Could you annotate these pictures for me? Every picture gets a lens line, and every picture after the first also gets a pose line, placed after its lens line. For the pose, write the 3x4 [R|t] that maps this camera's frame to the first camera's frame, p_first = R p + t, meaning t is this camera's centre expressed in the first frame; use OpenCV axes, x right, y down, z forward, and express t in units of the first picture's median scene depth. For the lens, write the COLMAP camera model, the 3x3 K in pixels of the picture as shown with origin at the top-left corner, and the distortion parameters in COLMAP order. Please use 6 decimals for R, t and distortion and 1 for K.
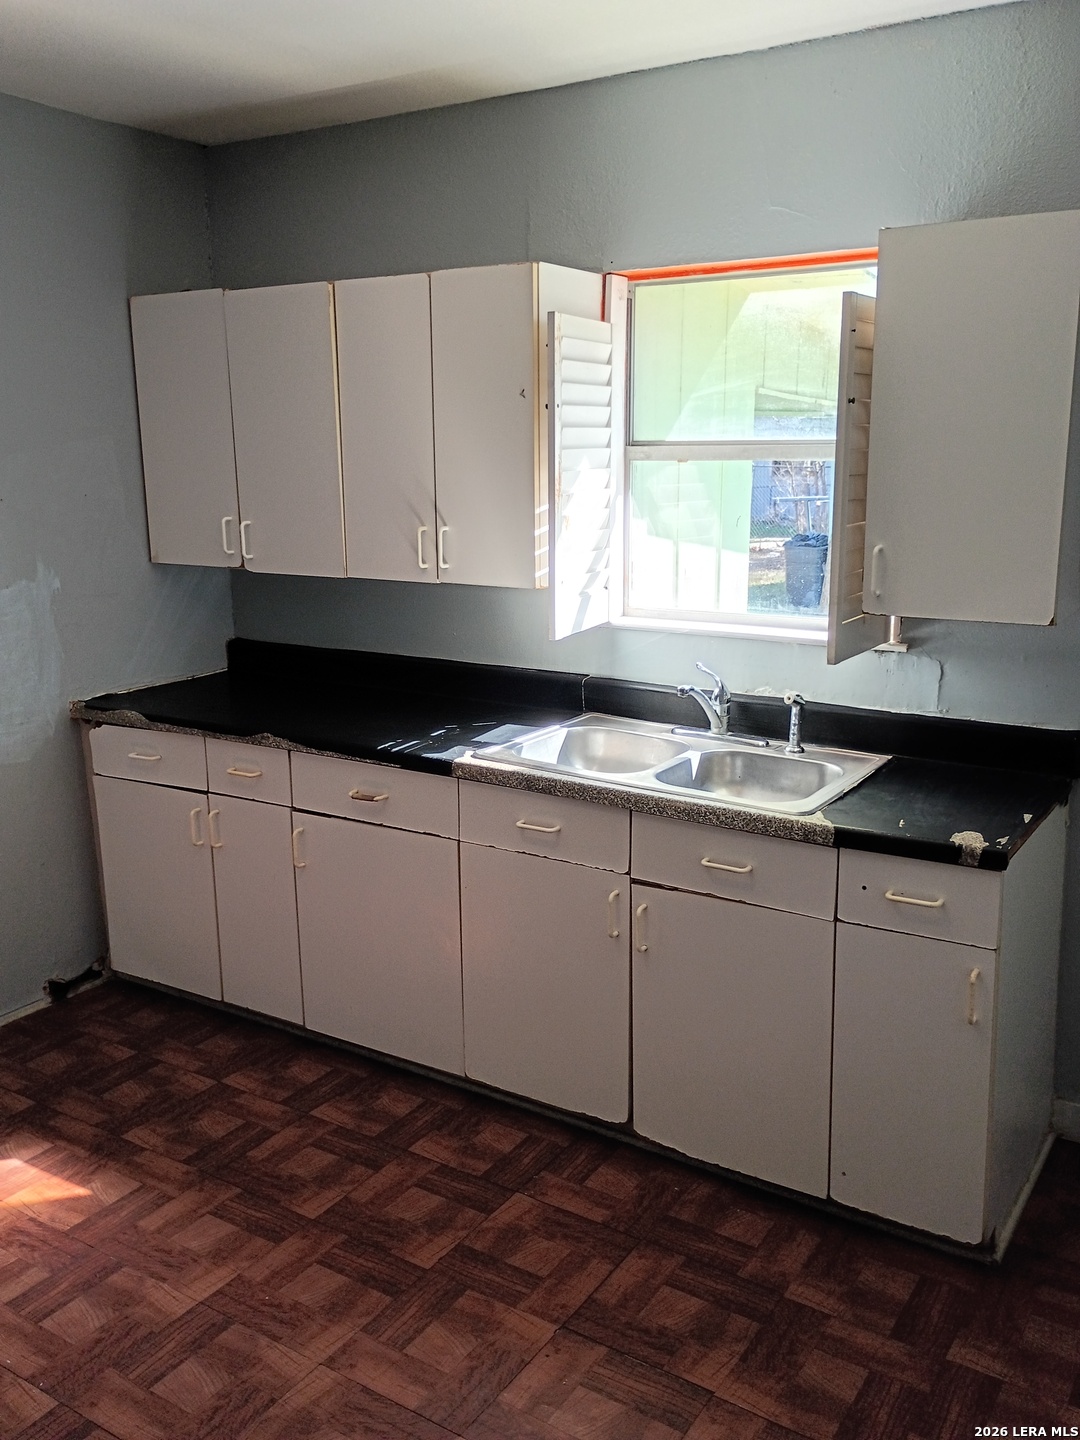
lens RADIAL K [[1242.7, 0, 551.0], [0, 1242.7, 723.3], [0, 0, 1]] dist [0.069154, -0.081544]
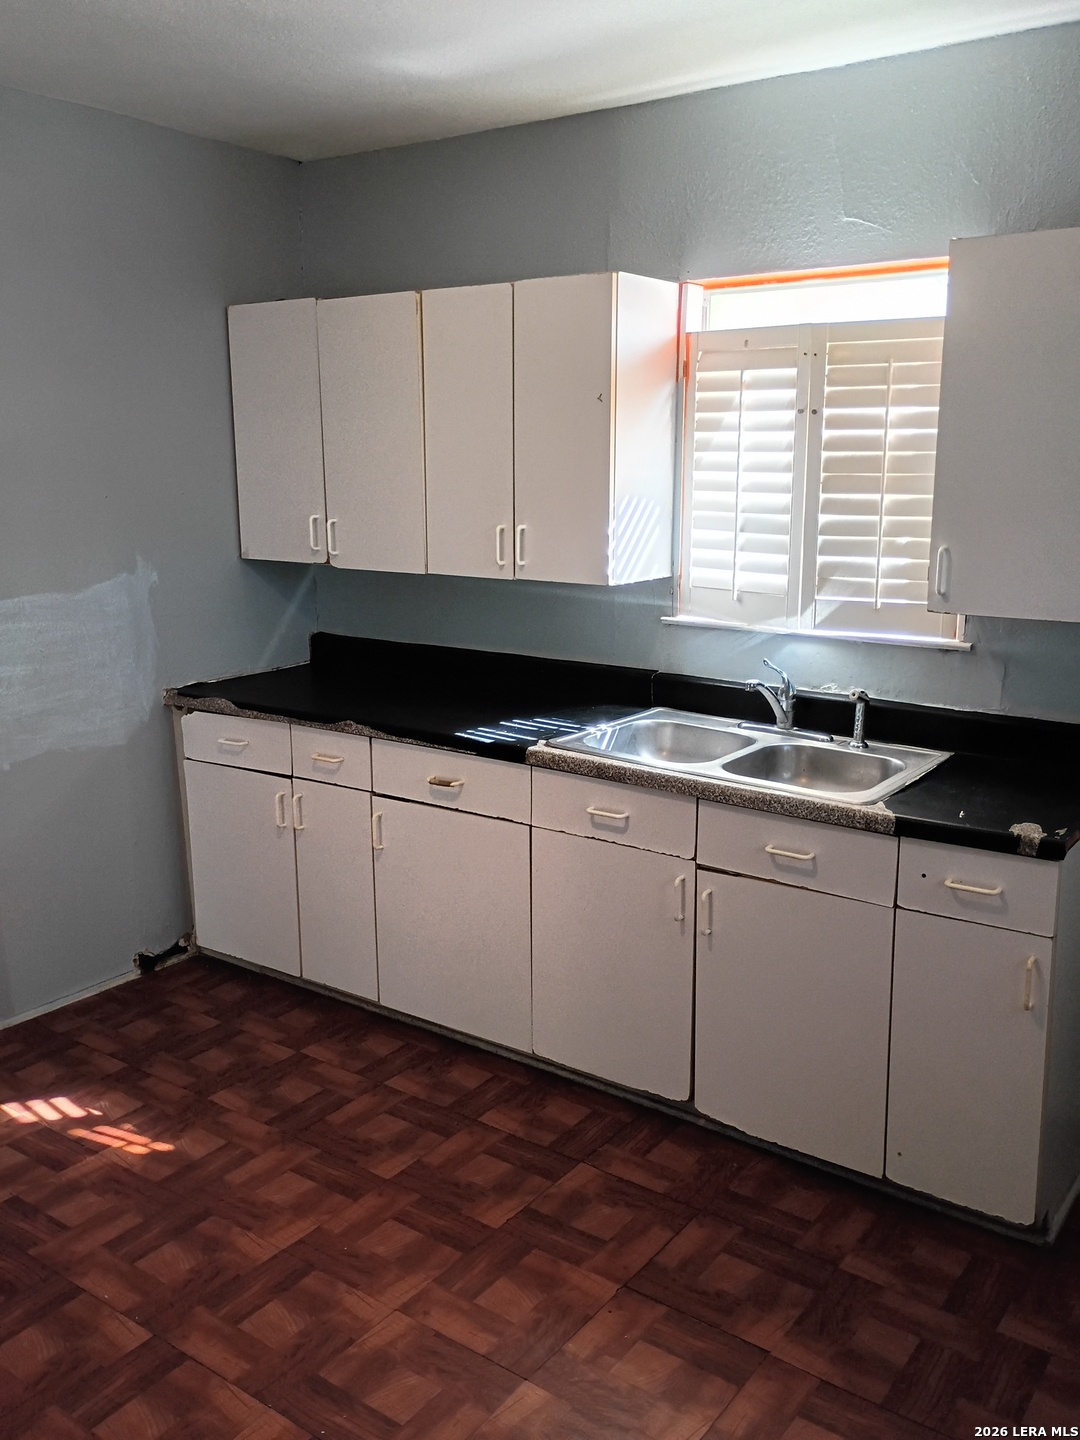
lens RADIAL K [[1242.7, 0, 549.6], [0, 1242.7, 722.7], [0, 0, 1]] dist [0.069154, -0.081544]
pose [[0.998495, 0.018109, -0.051769, -0.006203], [-0.018437, 0.999813, -0.005865, 0.014590], [0.051653, 0.006810, 0.998642, -0.042989]]
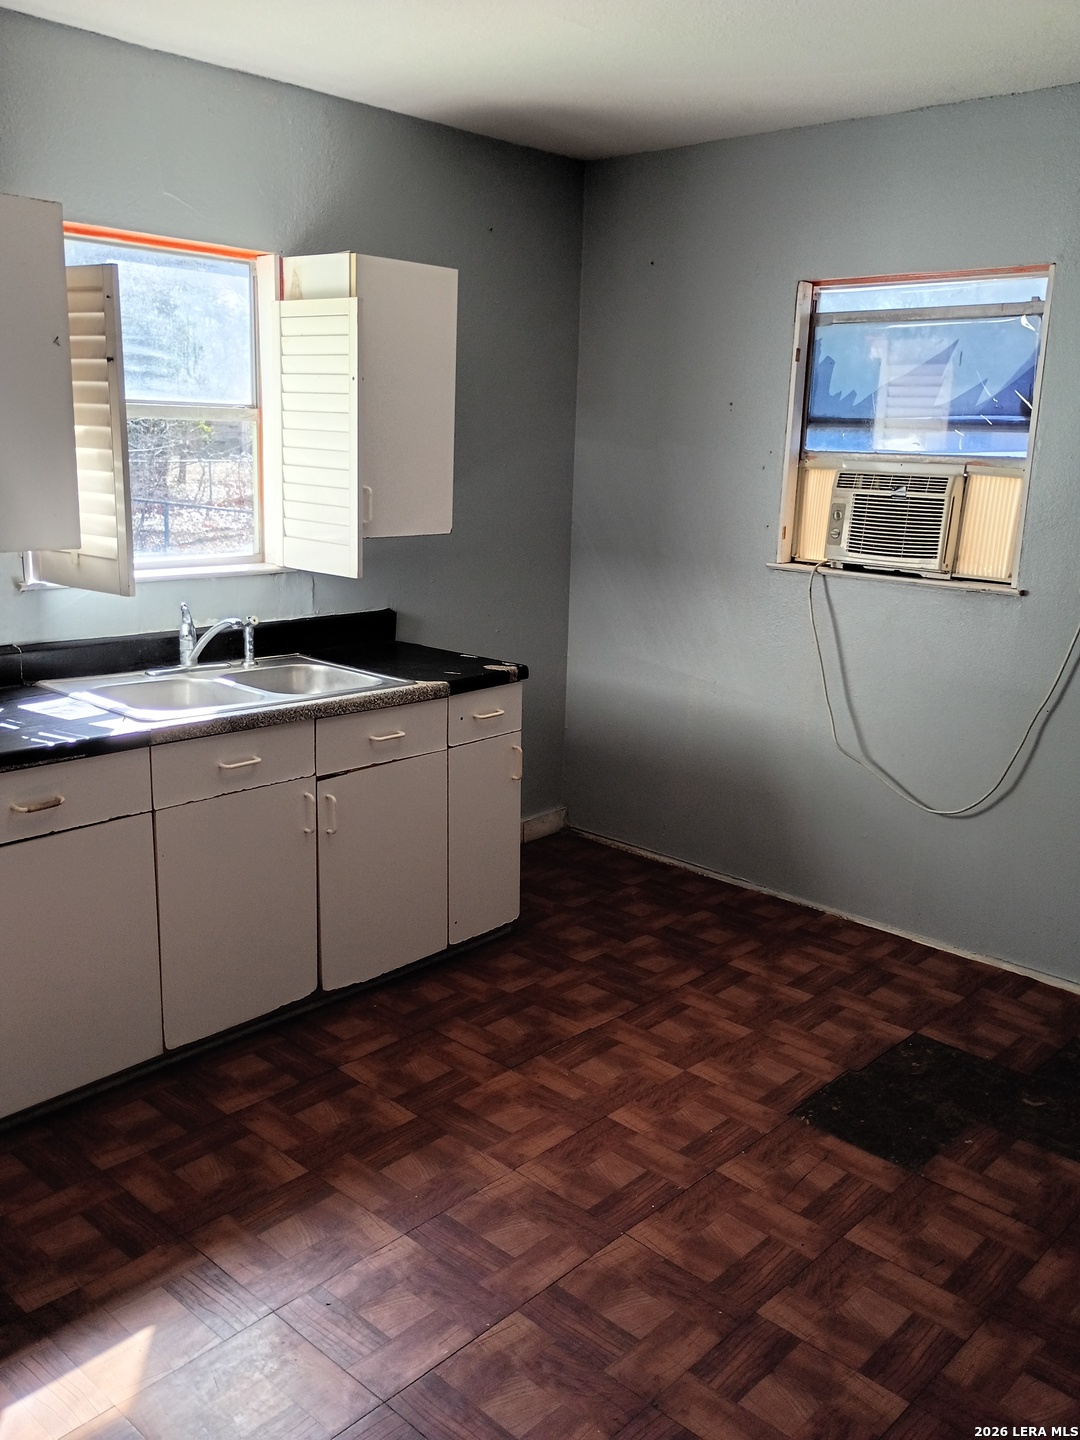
lens RADIAL K [[1242.7, 0, 544.7], [0, 1242.7, 723.1], [0, 0, 1]] dist [0.069154, -0.081544]
pose [[0.175525, -0.215930, 0.960503, -0.984659], [0.182158, 0.965926, 0.183861, -0.099288], [-0.967476, 0.142691, 0.208878, 0.518183]]
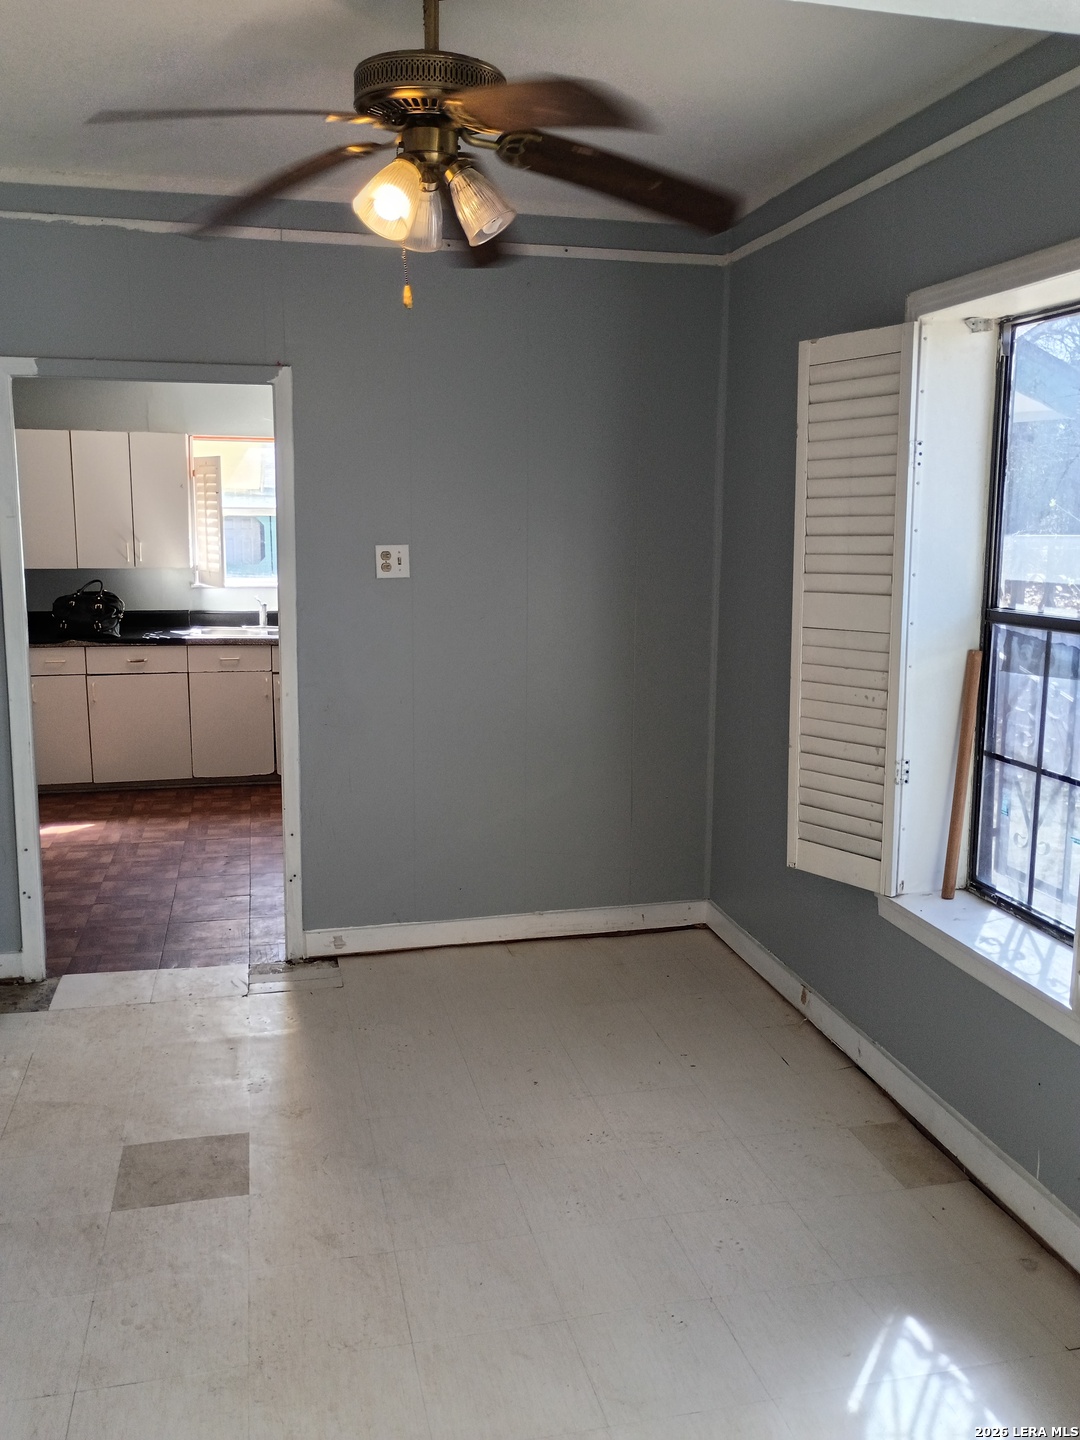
lens RADIAL K [[1242.7, 0, 548.6], [0, 1242.7, 720.8], [0, 0, 1]] dist [0.069154, -0.081544]
pose [[0.700683, -0.109600, 0.705005, -1.343597], [0.144056, 0.989512, 0.010657, 0.271557], [-0.698779, 0.094093, 0.709123, -1.215673]]
